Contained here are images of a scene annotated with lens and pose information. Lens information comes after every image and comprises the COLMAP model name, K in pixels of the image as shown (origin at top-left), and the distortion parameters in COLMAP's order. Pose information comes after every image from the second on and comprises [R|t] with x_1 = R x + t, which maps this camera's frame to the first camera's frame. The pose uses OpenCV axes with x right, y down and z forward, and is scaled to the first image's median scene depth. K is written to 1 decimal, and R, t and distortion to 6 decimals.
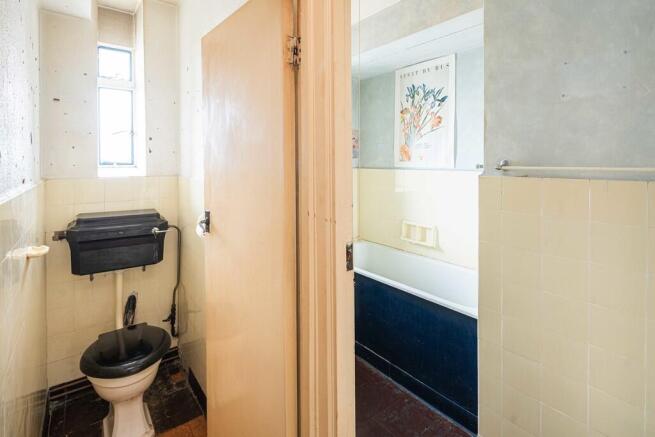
lens RADIAL K [[313.3, 0, 327.3], [0, 313.3, 169.7], [0, 0, 1]] dist [-0.000084, -0.000740]
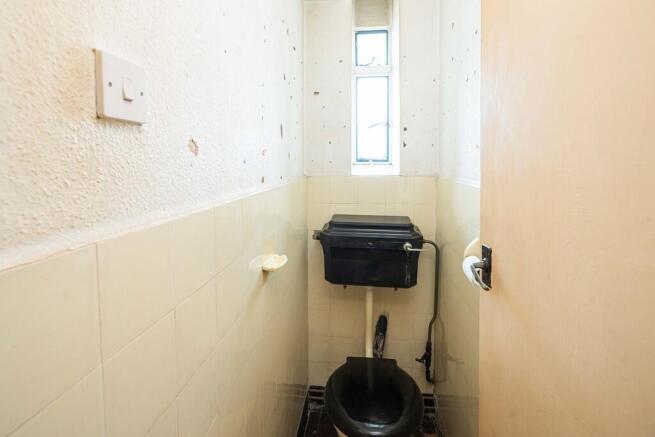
lens RADIAL K [[313.3, 0, 327.3], [0, 313.3, 169.7], [0, 0, 1]] dist [-0.000084, -0.000740]
pose [[0.704833, 0.016890, -0.709172, -0.101161], [-0.012100, 0.999857, 0.011787, -0.001417], [0.709270, 0.000274, 0.704937, 0.220797]]
